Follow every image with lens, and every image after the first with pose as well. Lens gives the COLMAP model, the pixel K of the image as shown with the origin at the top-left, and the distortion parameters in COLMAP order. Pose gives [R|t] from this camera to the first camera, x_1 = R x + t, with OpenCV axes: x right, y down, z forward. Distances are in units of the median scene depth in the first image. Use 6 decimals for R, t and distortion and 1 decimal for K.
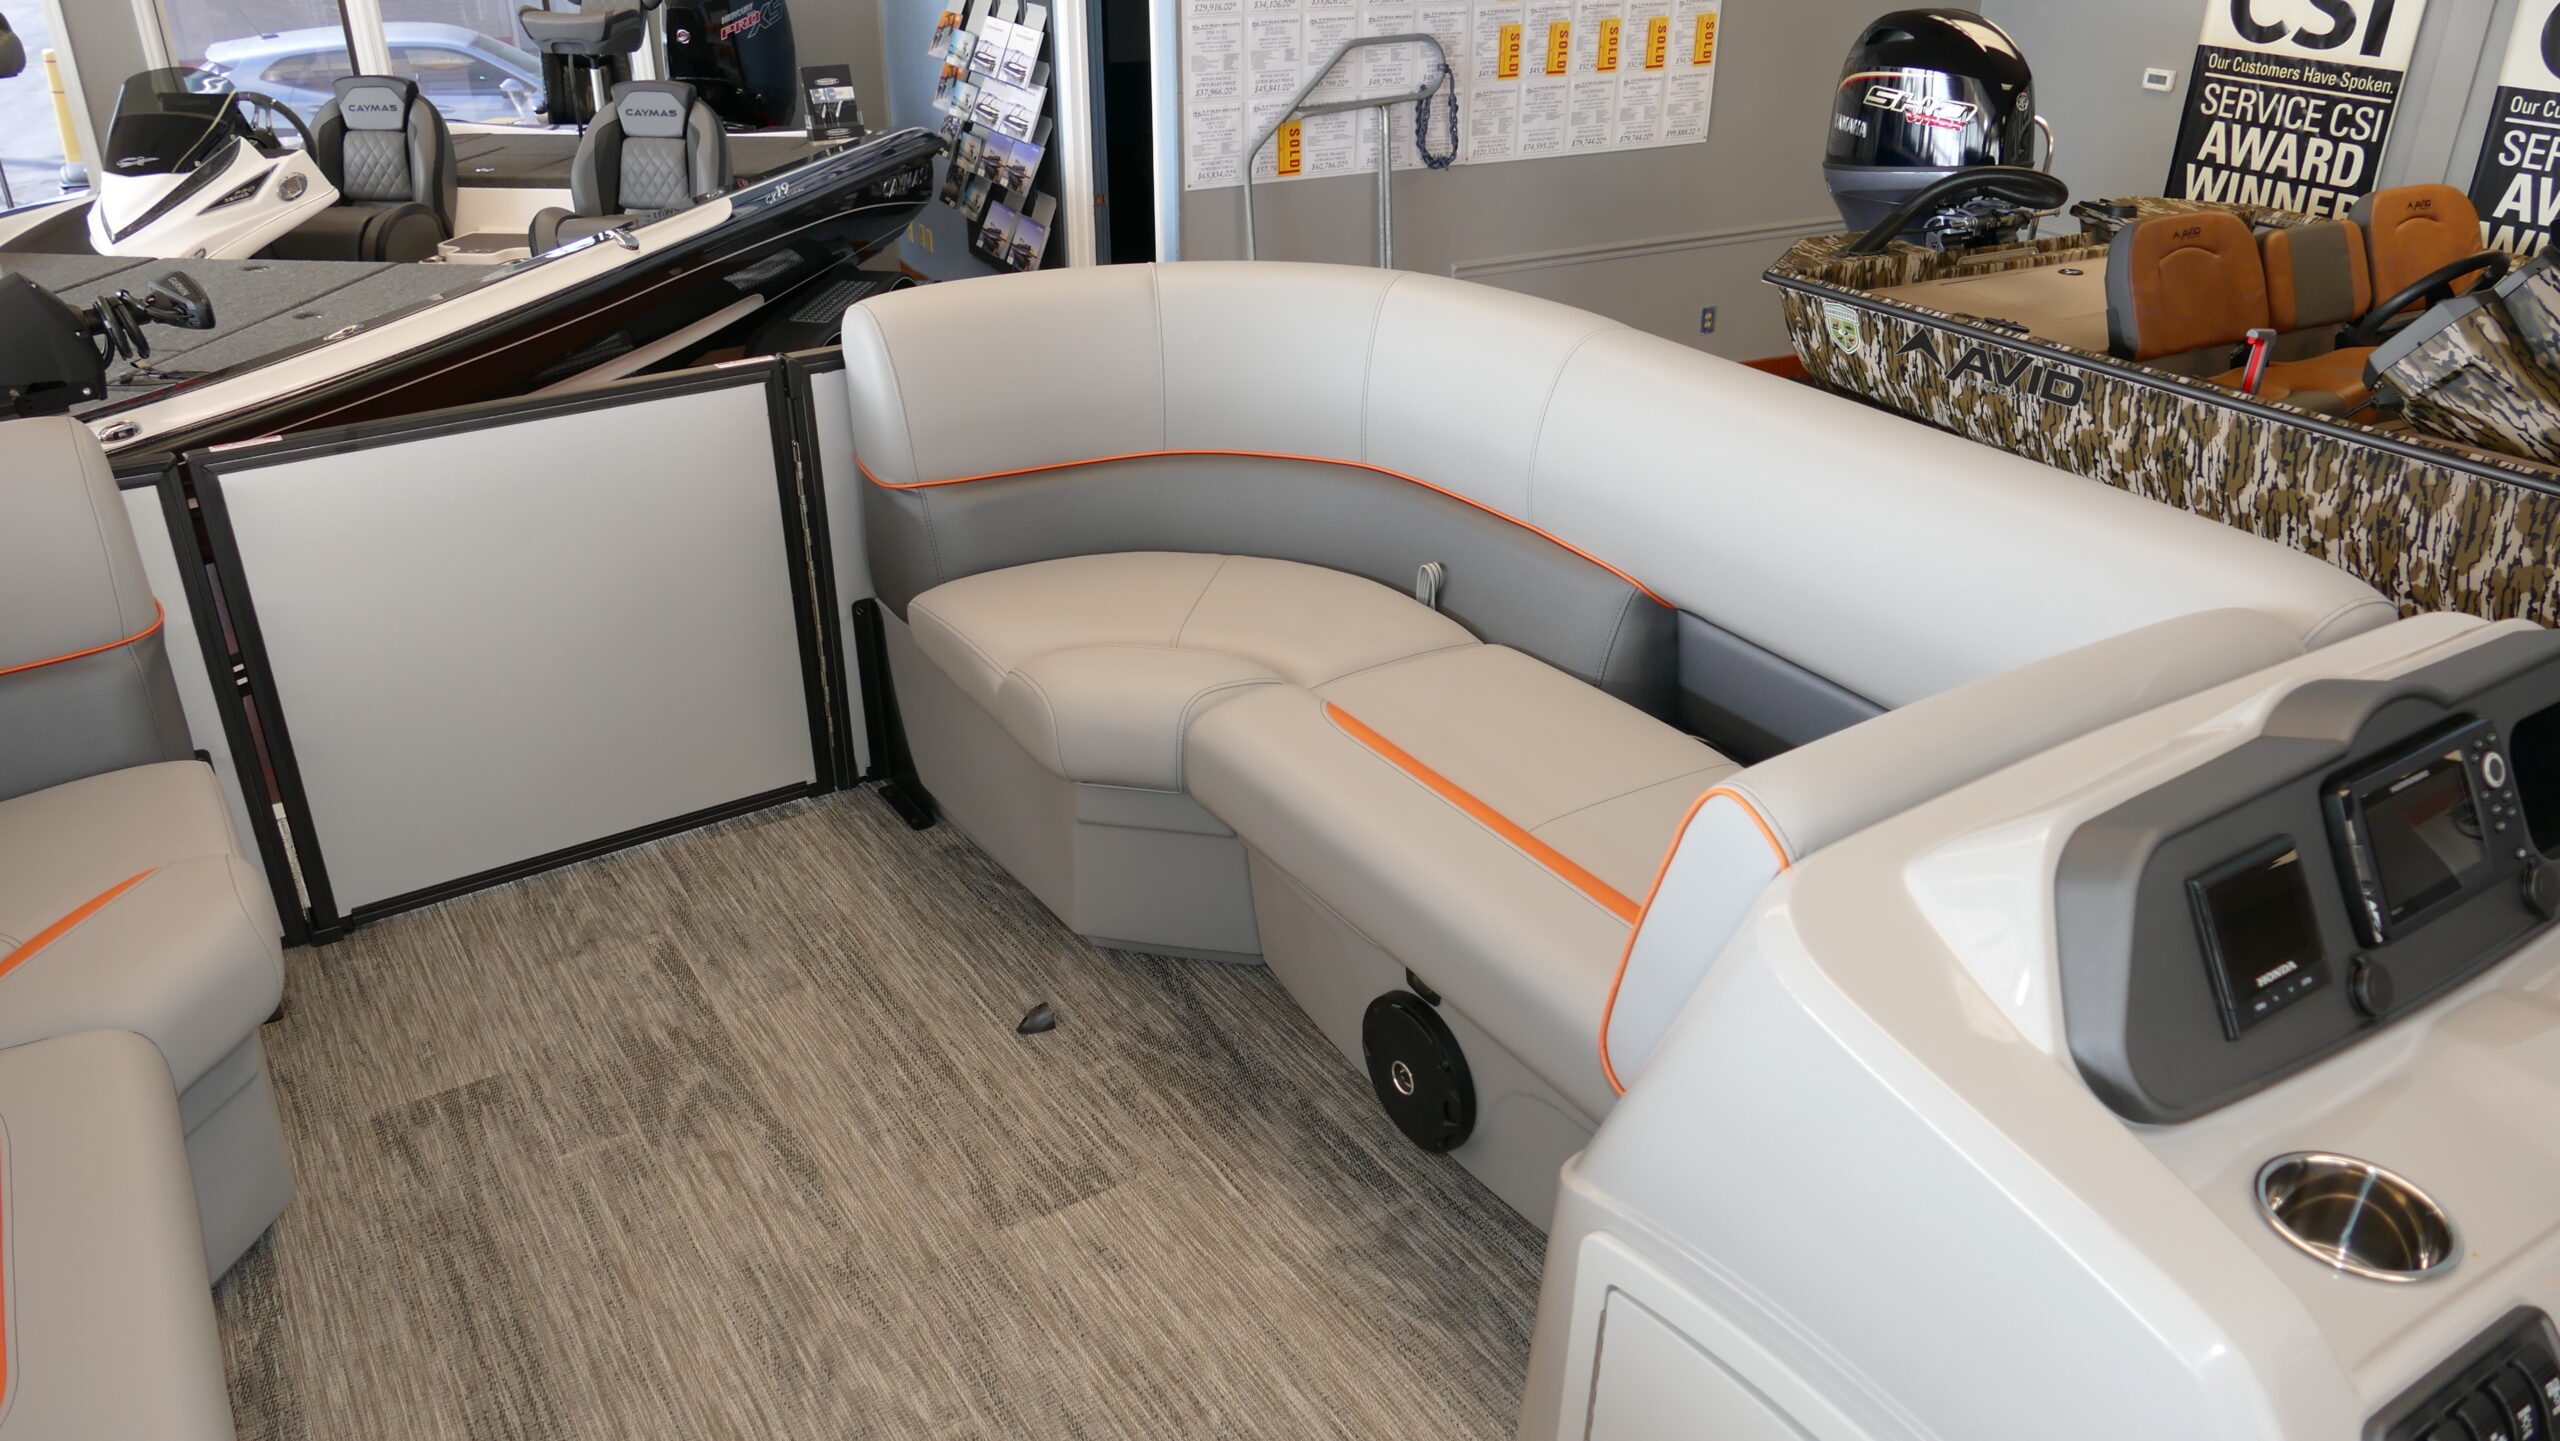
lens RADIAL K [[1835.8, 0, 1277.0], [0, 1835.8, 701.8], [0, 0, 1]] dist [-0.013387, 0.007102]
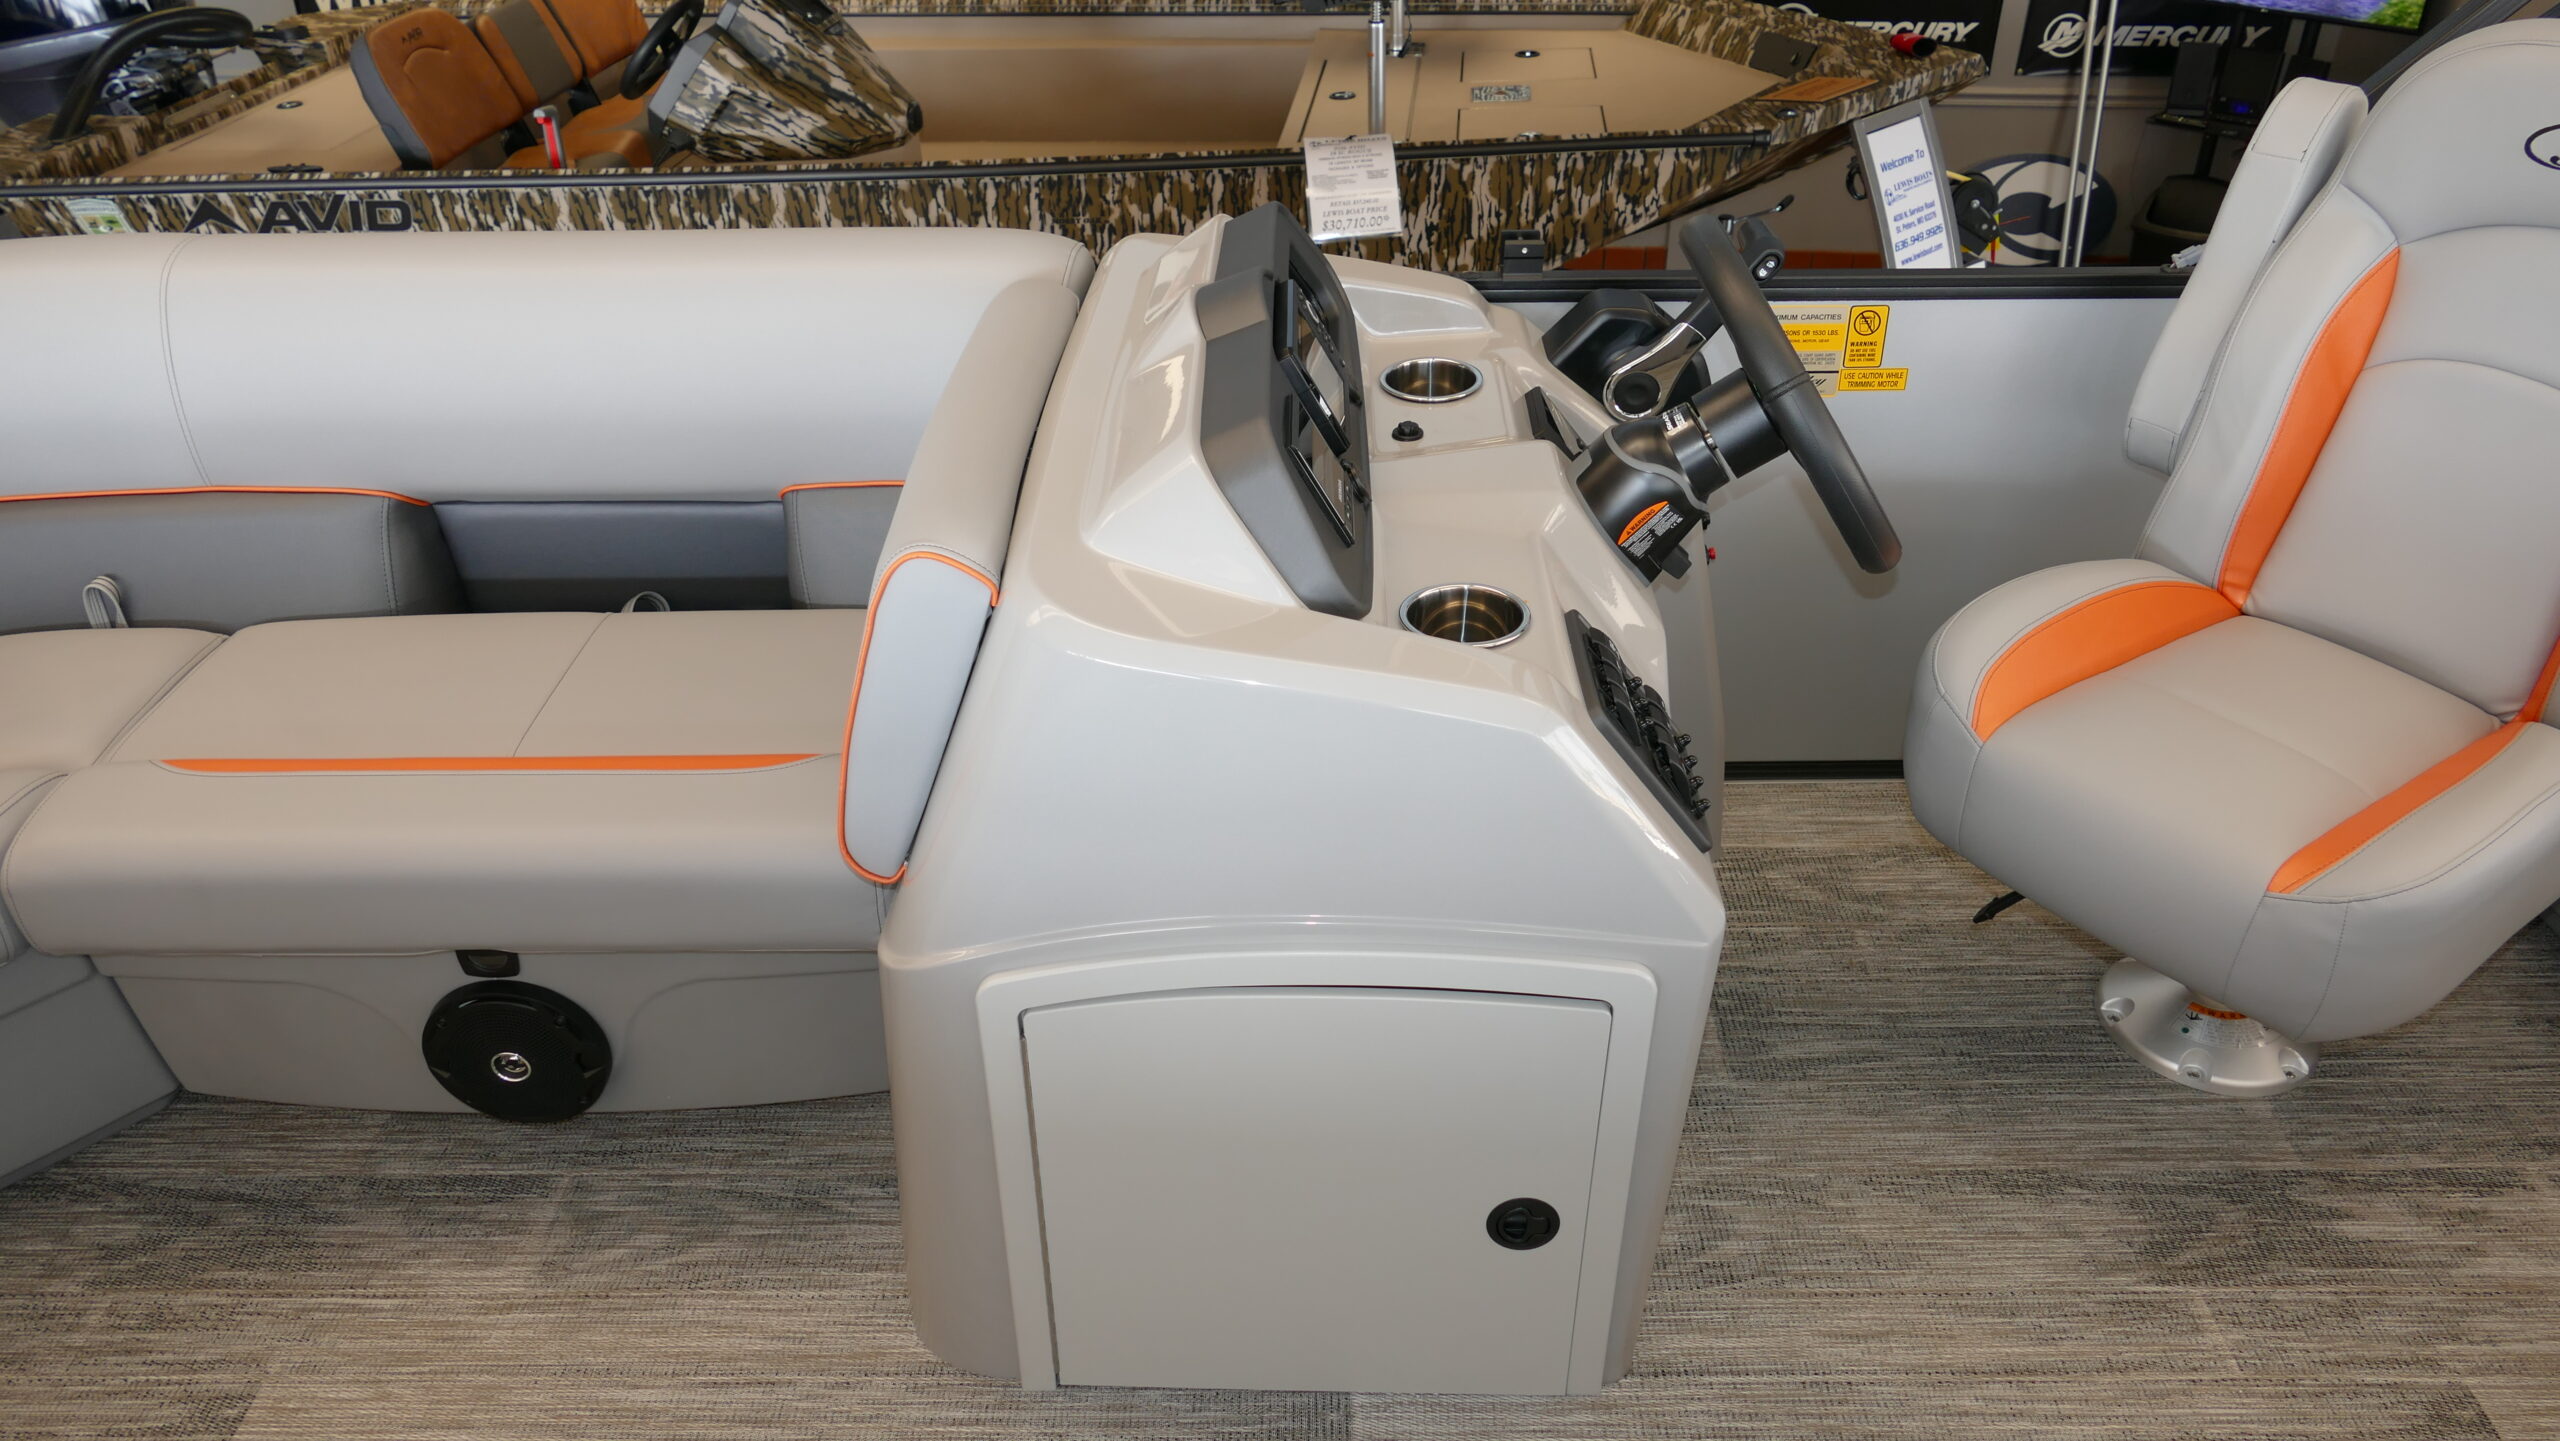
lens RADIAL K [[1835.8, 0, 1267.1], [0, 1835.8, 707.1], [0, 0, 1]] dist [-0.013387, 0.007102]
pose [[0.556282, -0.453765, 0.696167, -0.093231], [0.386870, 0.882843, 0.266308, -0.016524], [-0.735447, 0.121184, 0.666658, 0.033903]]
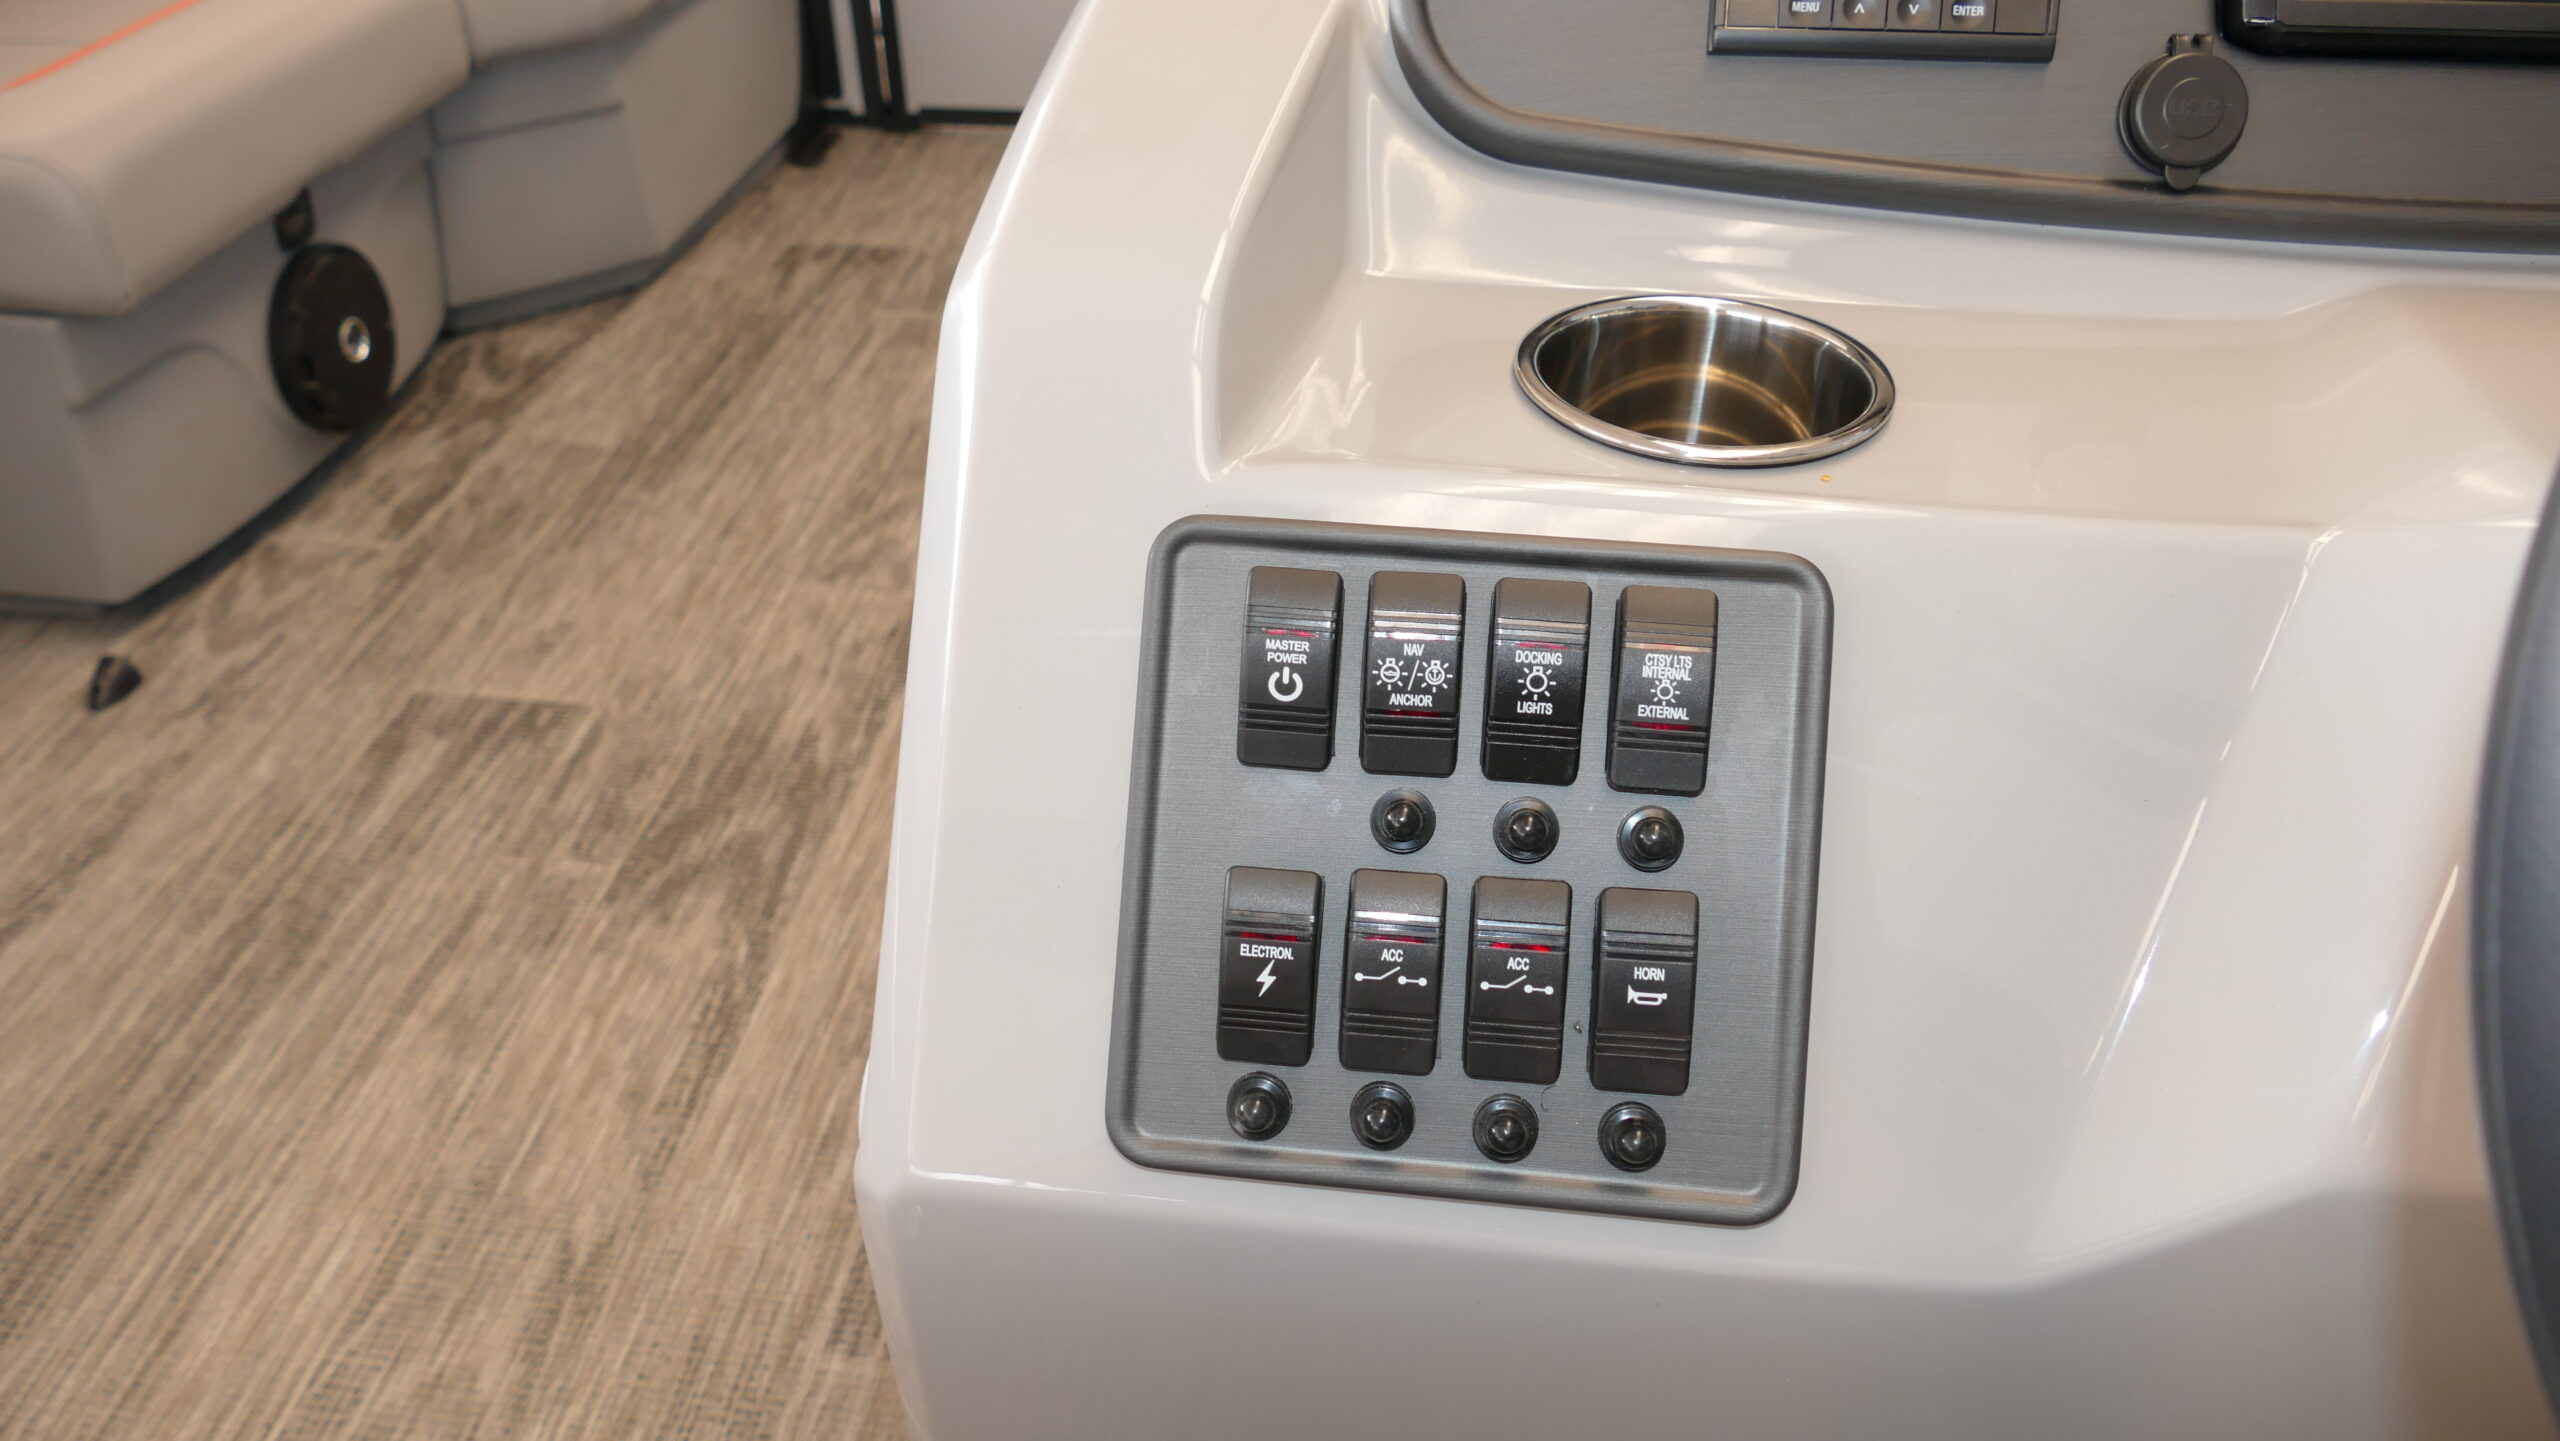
lens RADIAL K [[1835.8, 0, 1261.9], [0, 1835.8, 707.8], [0, 0, 1]] dist [-0.013387, 0.007102]
pose [[0.771711, 0.372930, -0.515156, 0.140822], [-0.282119, 0.926707, 0.248240, 0.049926], [0.569975, -0.046234, 0.820360, 0.095897]]
